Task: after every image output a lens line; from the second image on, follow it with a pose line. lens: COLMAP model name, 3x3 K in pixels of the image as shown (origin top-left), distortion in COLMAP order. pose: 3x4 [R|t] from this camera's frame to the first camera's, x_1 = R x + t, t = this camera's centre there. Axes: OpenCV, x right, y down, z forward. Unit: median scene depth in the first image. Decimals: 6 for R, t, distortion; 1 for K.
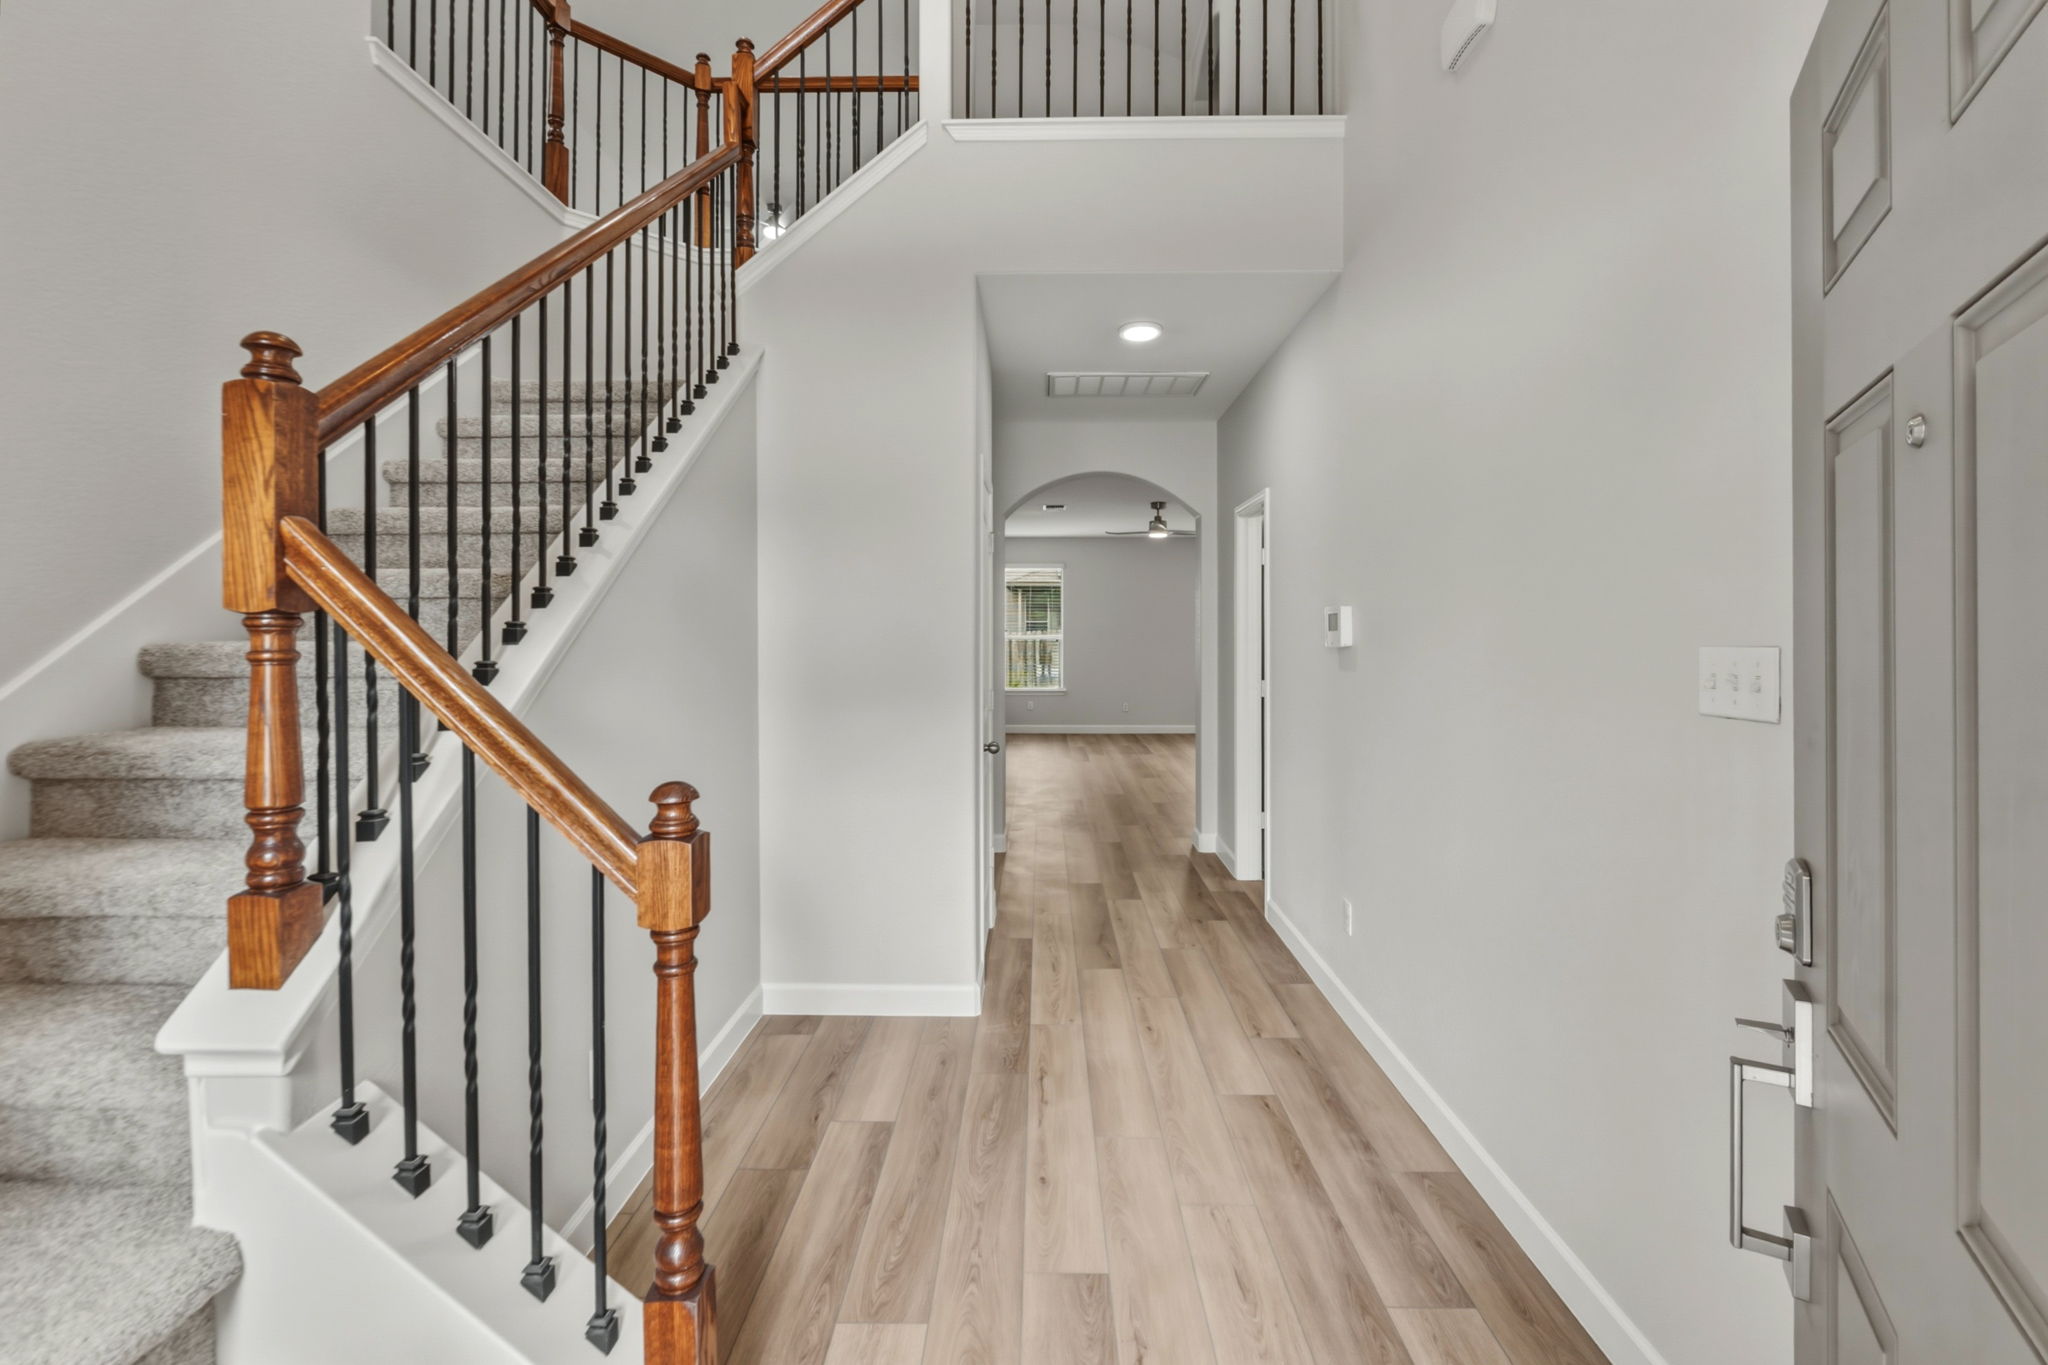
lens RADIAL K [[867.3, 0, 1026.6], [0, 867.3, 639.7], [0, 0, 1]] dist [-0.001698, -0.000304]
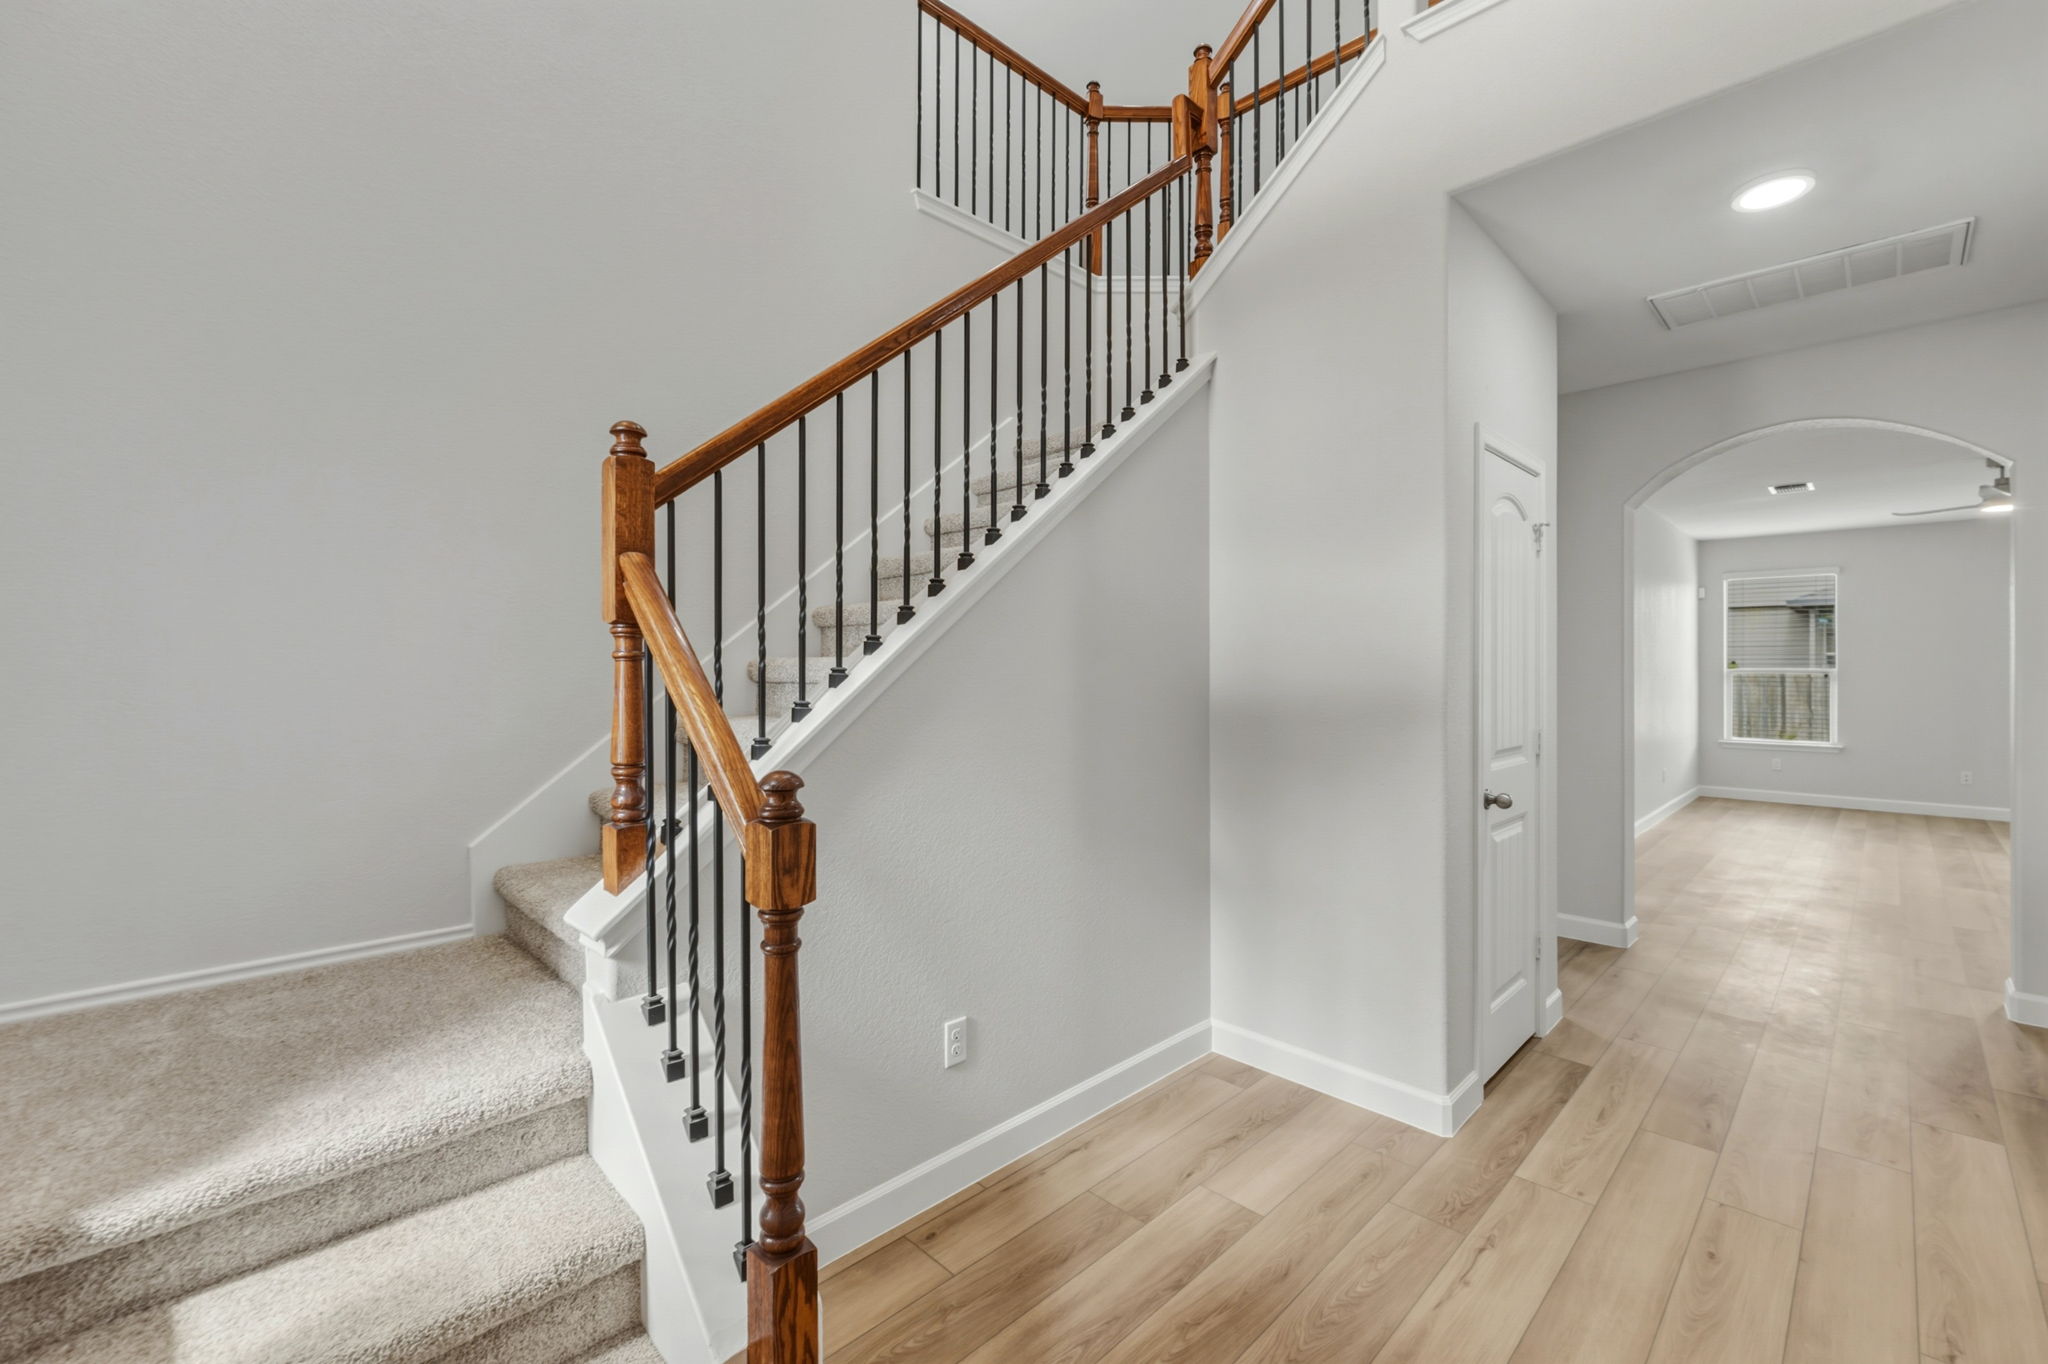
lens RADIAL K [[857.4, 0, 1037.3], [0, 857.4, 668.4], [0, 0, 1]] dist [-0.007623, -0.000254]
pose [[0.717487, 0.003787, -0.696561, 0.214520], [-0.009430, 0.999946, -0.004277, 0.015948], [0.696508, 0.009637, 0.717485, 0.183127]]
